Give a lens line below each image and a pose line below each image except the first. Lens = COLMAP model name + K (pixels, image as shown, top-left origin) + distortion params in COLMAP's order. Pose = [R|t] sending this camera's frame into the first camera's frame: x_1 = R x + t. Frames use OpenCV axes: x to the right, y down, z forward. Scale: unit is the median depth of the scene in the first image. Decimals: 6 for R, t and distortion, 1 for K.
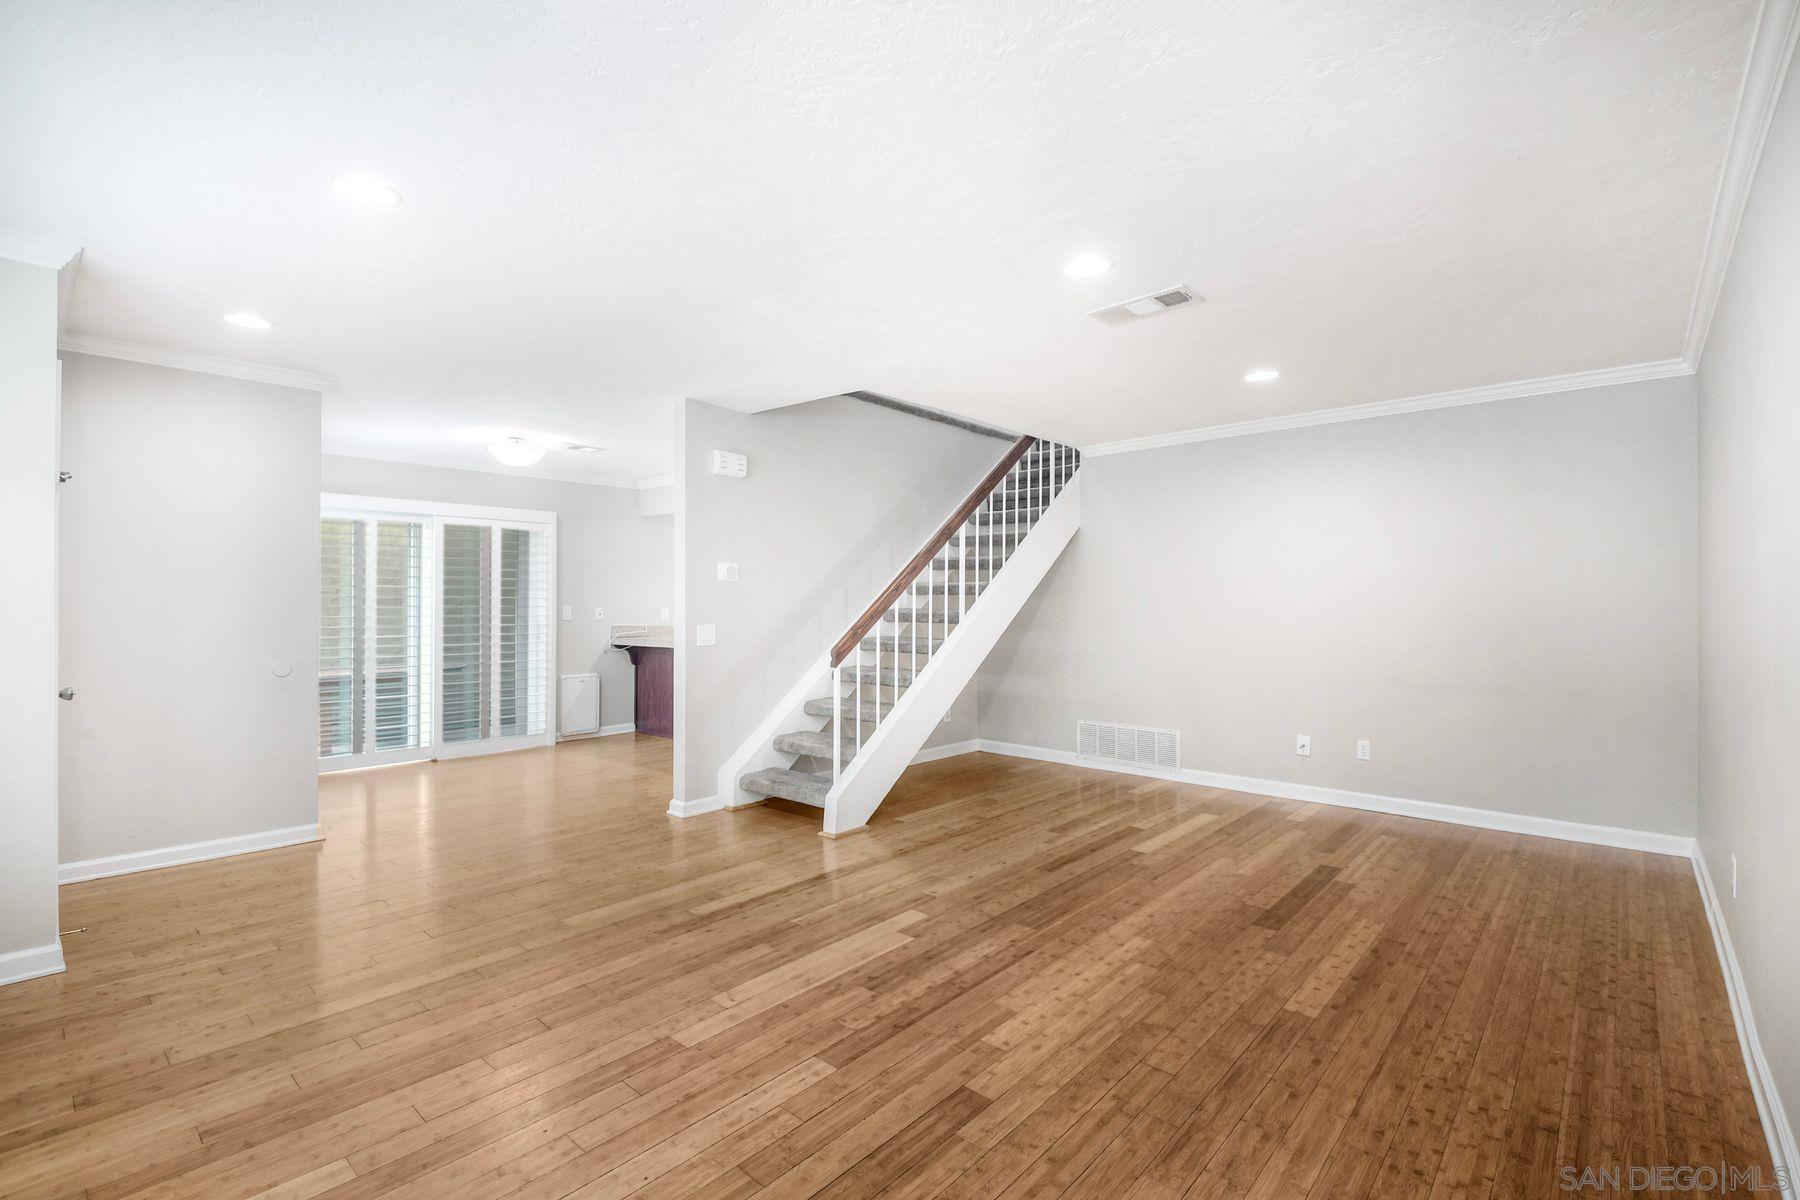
lens RADIAL K [[803.1, 0, 906.3], [0, 803.1, 585.5], [0, 0, 1]] dist [-0.001028, -0.000136]
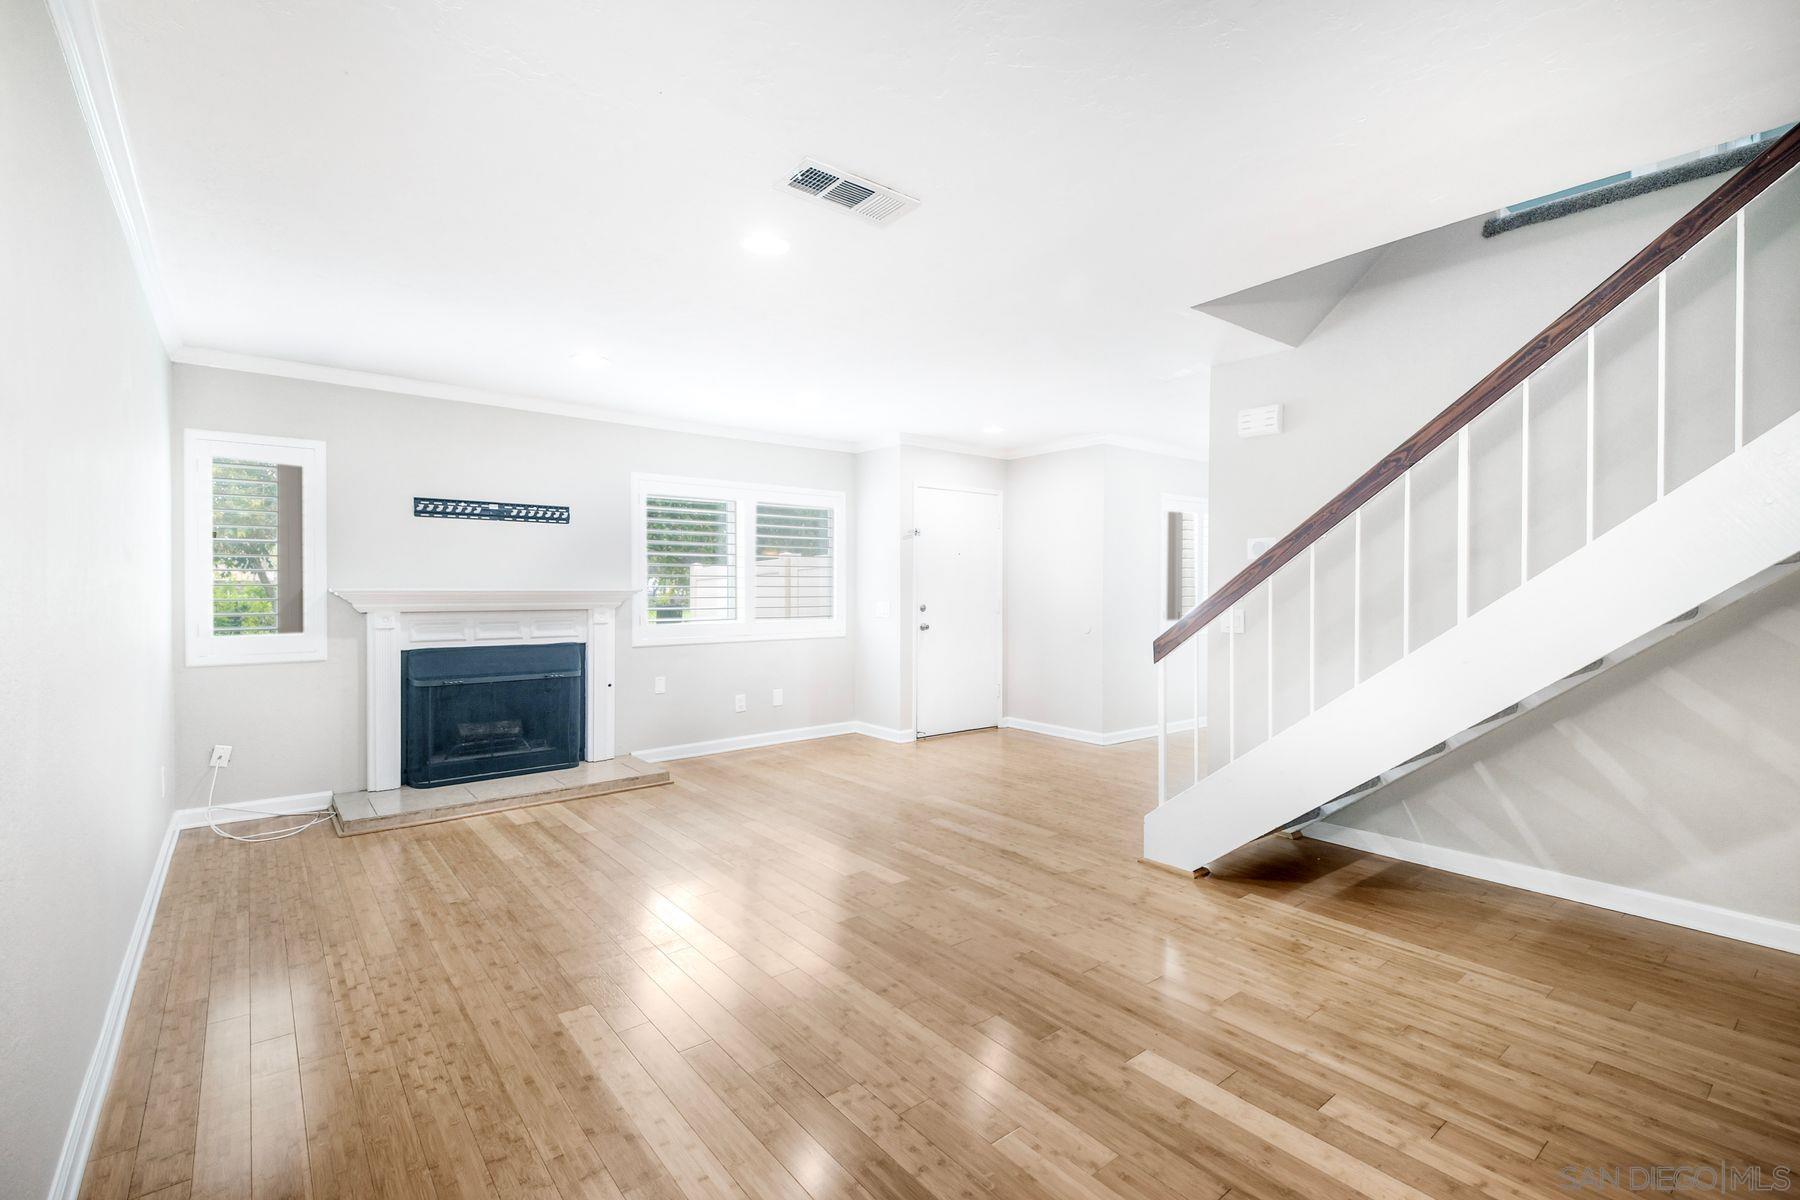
lens RADIAL K [[803.1, 0, 906.3], [0, 803.1, 585.5], [0, 0, 1]] dist [-0.001028, -0.000136]
pose [[-0.148732, 0.001021, -0.988877, 1.321211], [0.007470, 0.999972, -0.000091, 0.035960], [0.988849, -0.007400, -0.148736, 1.482893]]
